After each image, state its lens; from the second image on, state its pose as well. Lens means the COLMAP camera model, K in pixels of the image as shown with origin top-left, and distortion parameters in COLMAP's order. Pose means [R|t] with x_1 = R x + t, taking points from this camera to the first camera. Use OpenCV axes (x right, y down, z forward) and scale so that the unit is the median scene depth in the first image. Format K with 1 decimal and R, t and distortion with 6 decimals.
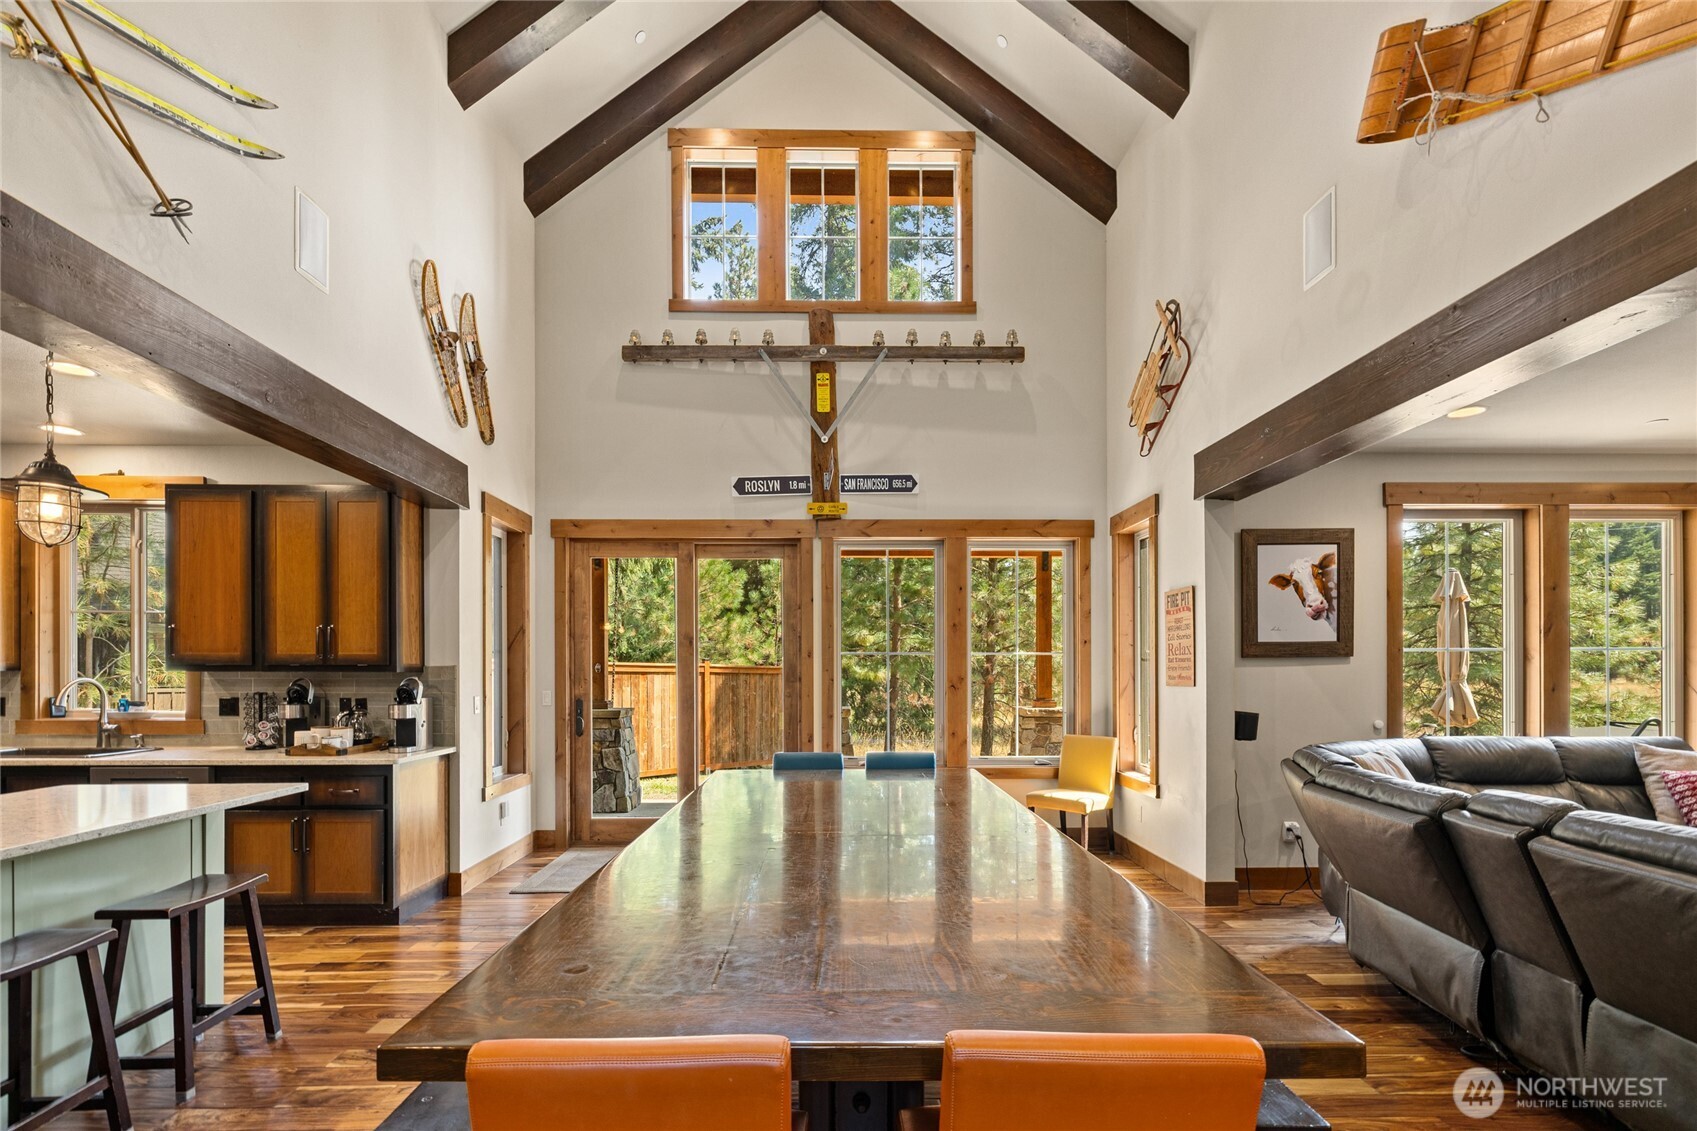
lens RADIAL K [[767.7, 0, 839.0], [0, 767.7, 671.3], [0, 0, 1]] dist [0.001529, -0.000817]
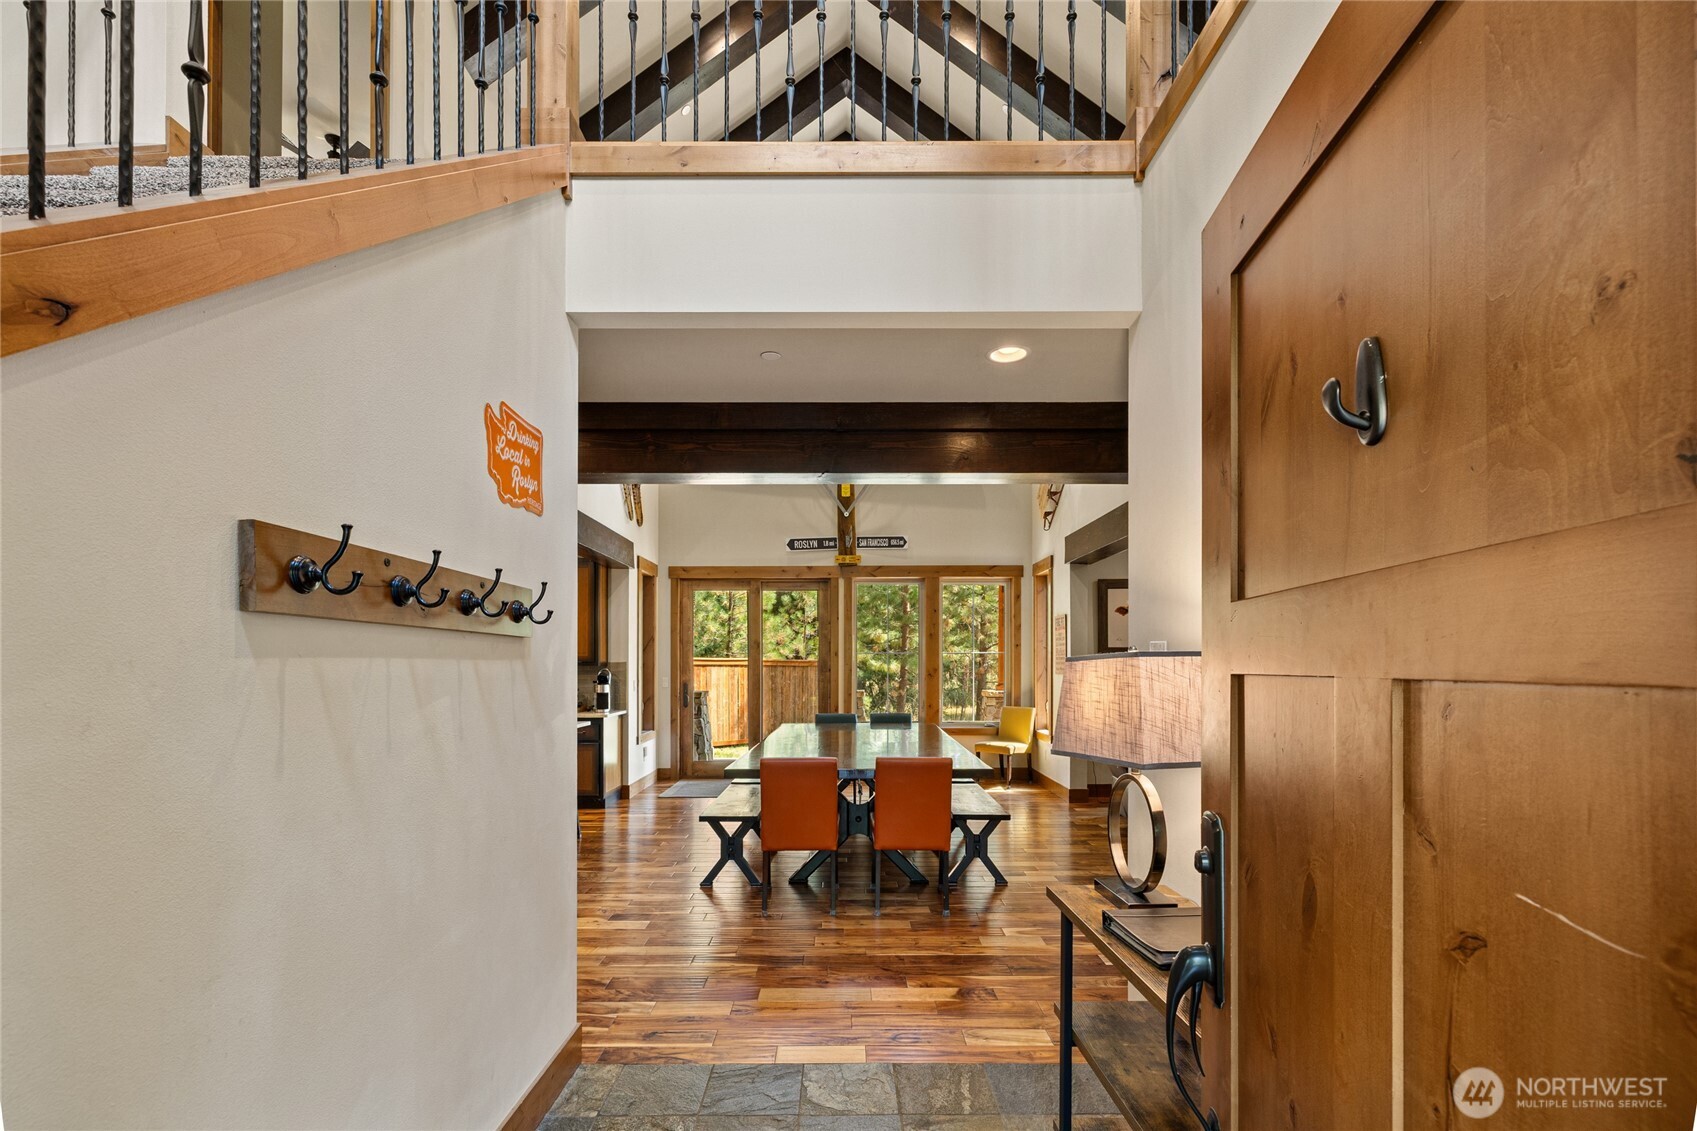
lens RADIAL K [[767.7, 0, 853.1], [0, 767.7, 660.7], [0, 0, 1]] dist [0.001529, -0.000817]
pose [[0.999957, 0.000867, -0.009179, 0.010364], [-0.000896, 0.999995, -0.003092, -0.004150], [0.009177, 0.003100, 0.999953, -0.595752]]
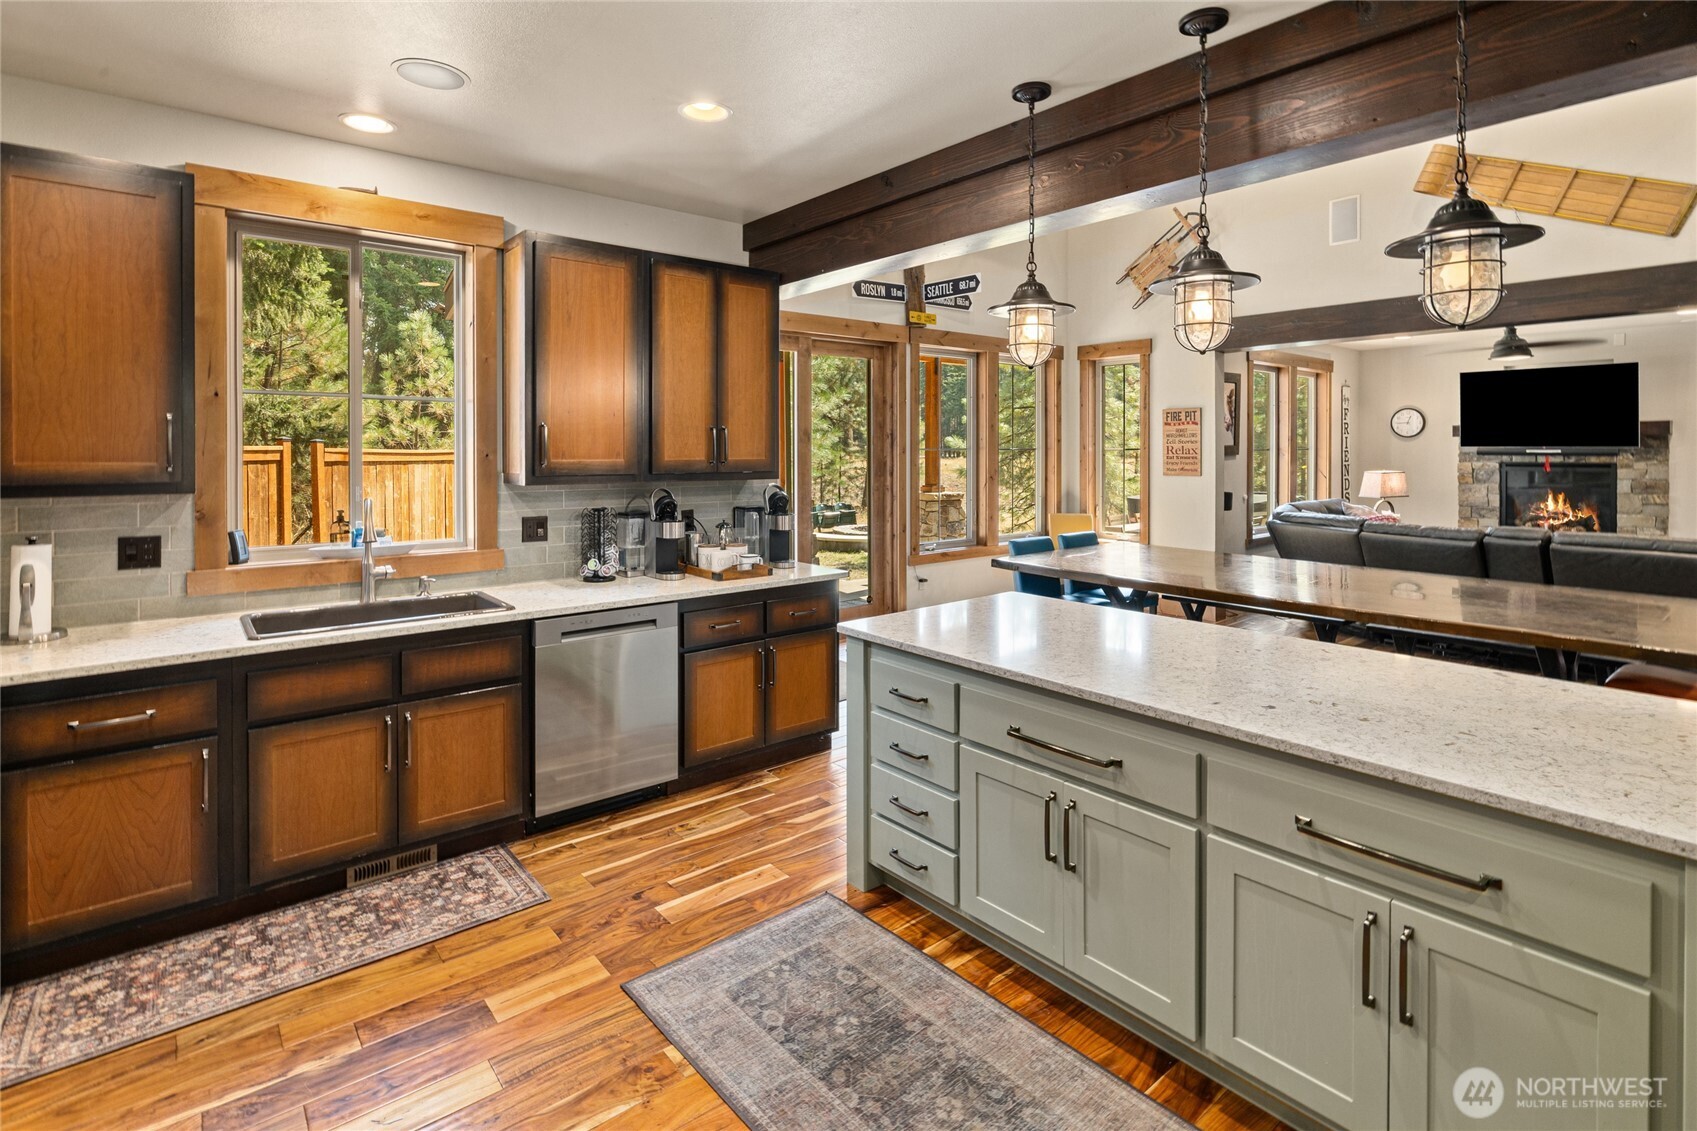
lens RADIAL K [[829.3, 0, 856.2], [0, 829.3, 455.9], [0, 0, 1]] dist [-0.007845, 0.003074]
pose [[0.780173, -0.004706, 0.625546, -0.918497], [-0.001566, 0.999954, 0.009475, -0.029278], [-0.625562, -0.008372, 0.780130, 0.148902]]
